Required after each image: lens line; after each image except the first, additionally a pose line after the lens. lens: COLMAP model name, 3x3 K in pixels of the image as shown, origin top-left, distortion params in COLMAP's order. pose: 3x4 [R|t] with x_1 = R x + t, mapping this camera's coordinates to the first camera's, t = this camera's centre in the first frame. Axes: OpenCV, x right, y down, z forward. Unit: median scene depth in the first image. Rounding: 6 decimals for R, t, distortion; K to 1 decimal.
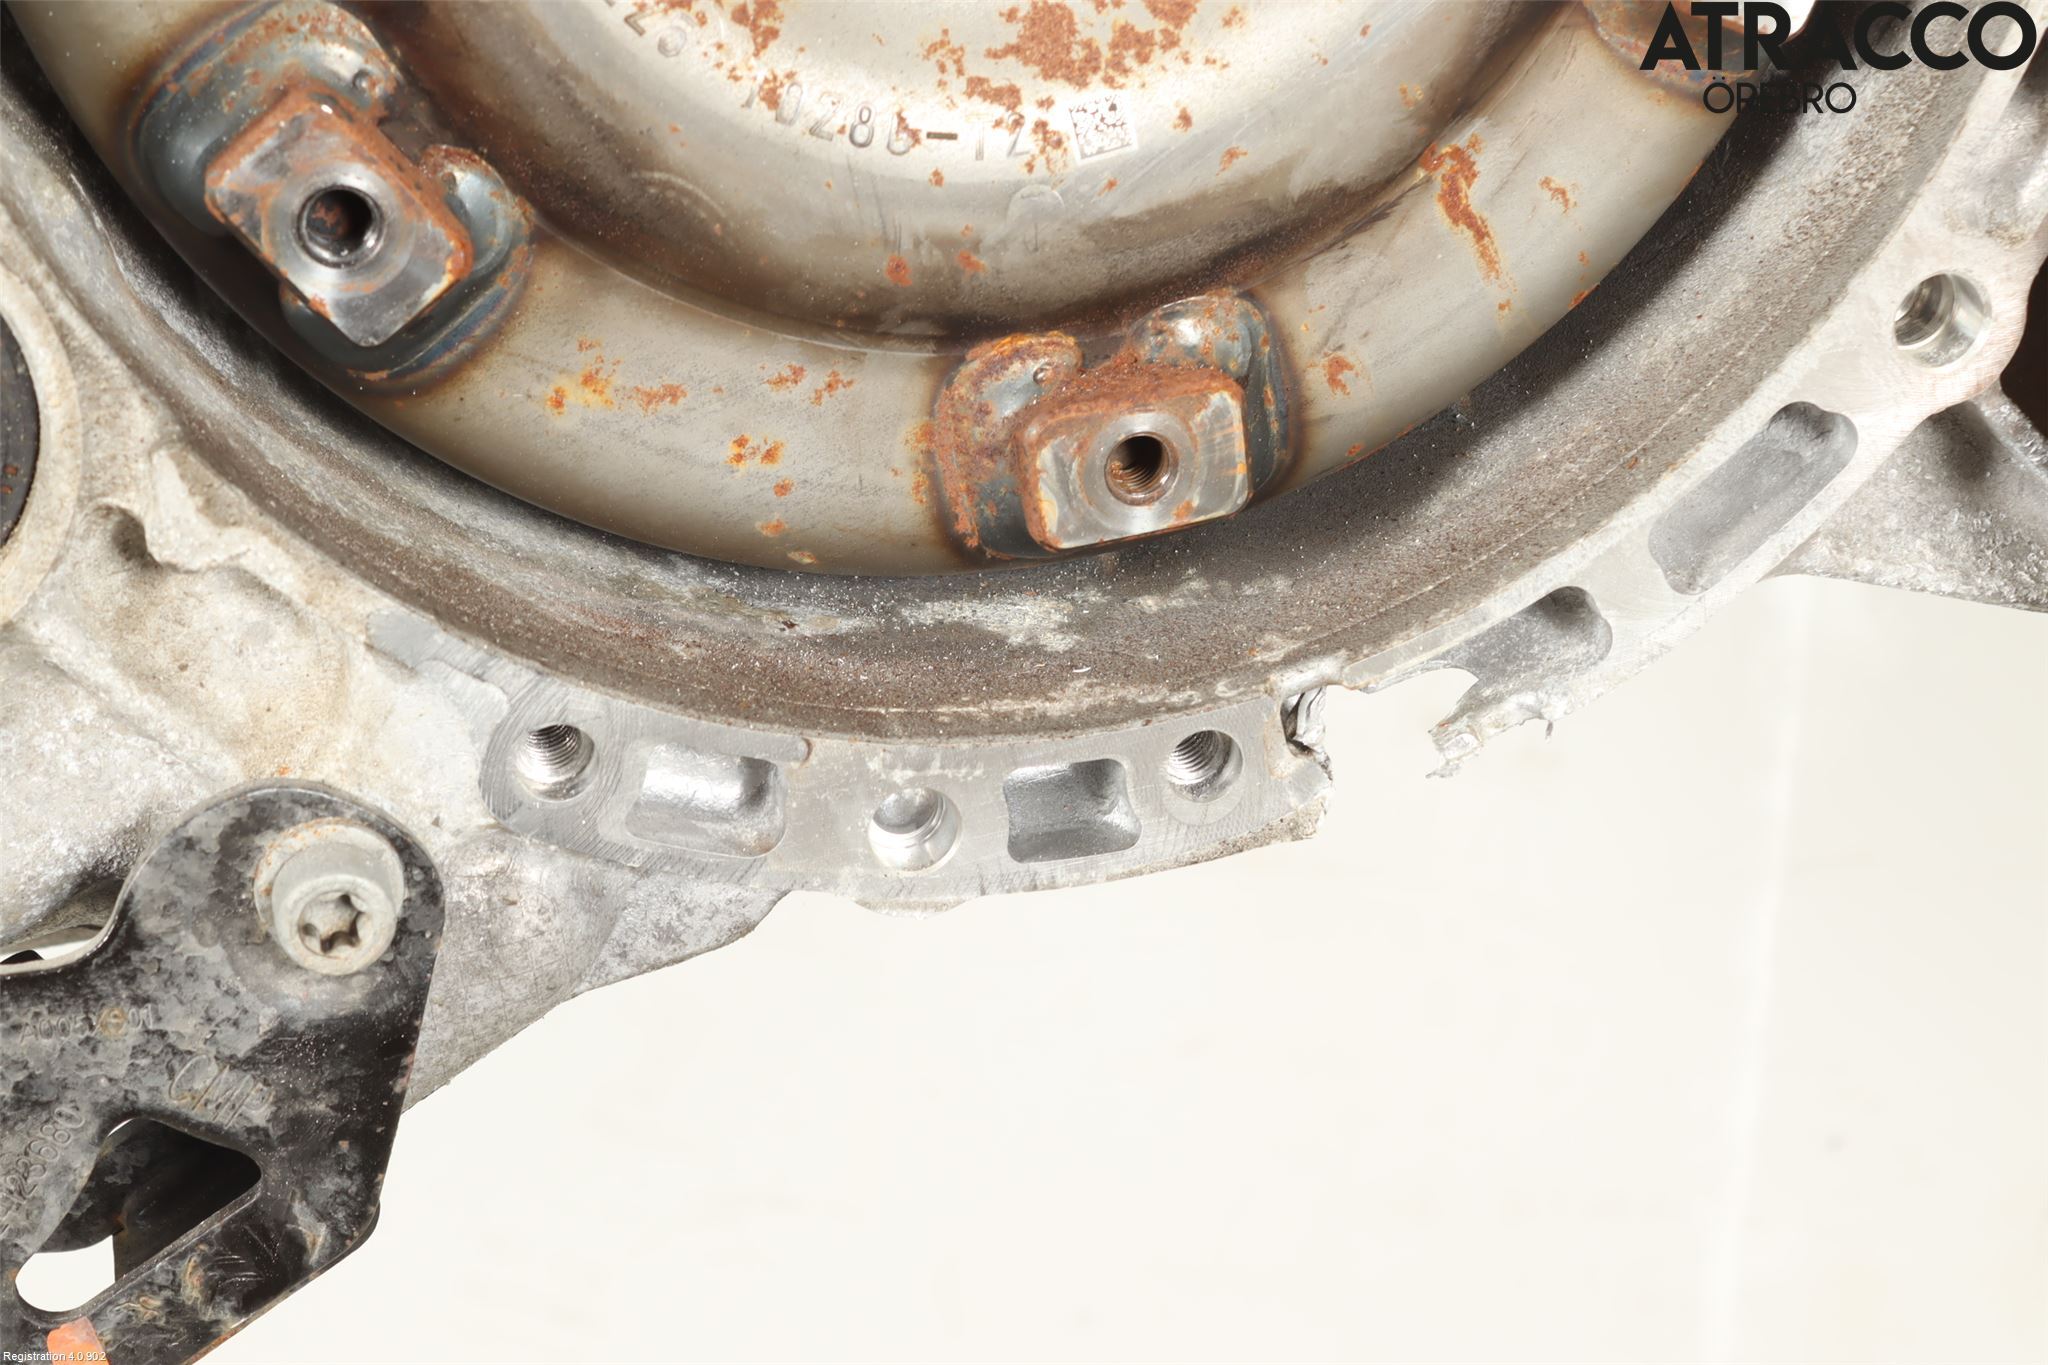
lens RADIAL K [[3989.5, 0, 1026.5], [0, 3989.5, 676.4], [0, 0, 1]] dist [-0.098982, 0.000000]
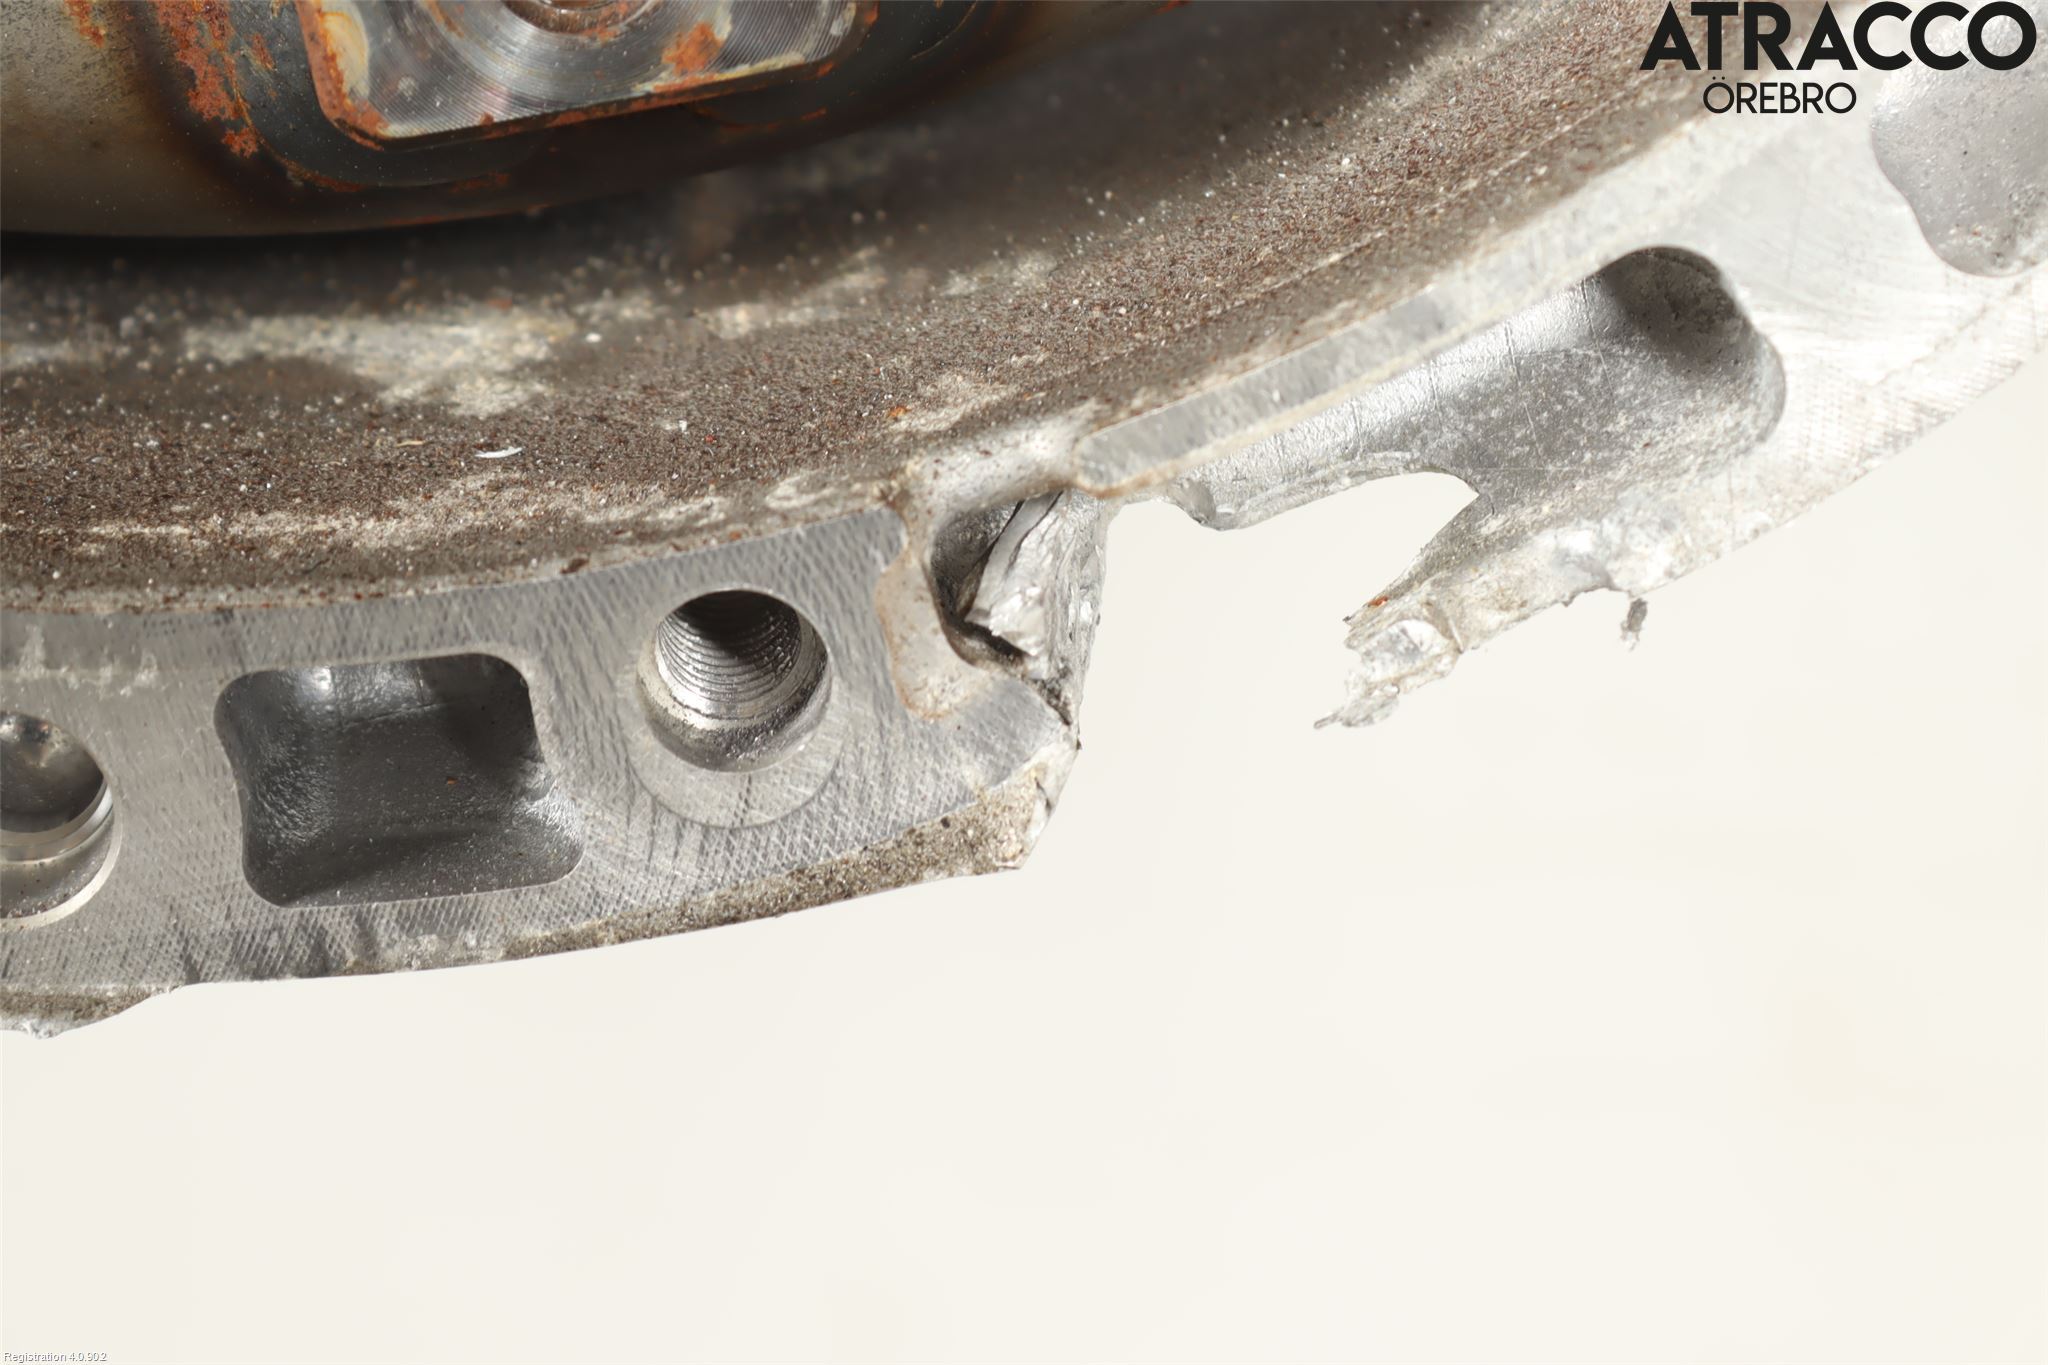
lens RADIAL K [[4925.2, 0, 1020.3], [0, 4925.2, 688.3], [0, 0, 1]] dist [0.027497, 0.000000]
pose [[0.985555, 0.018760, -0.168314, 0.155821], [-0.022549, 0.999533, -0.020631, 0.032592], [0.167849, 0.024129, 0.985517, 0.505879]]
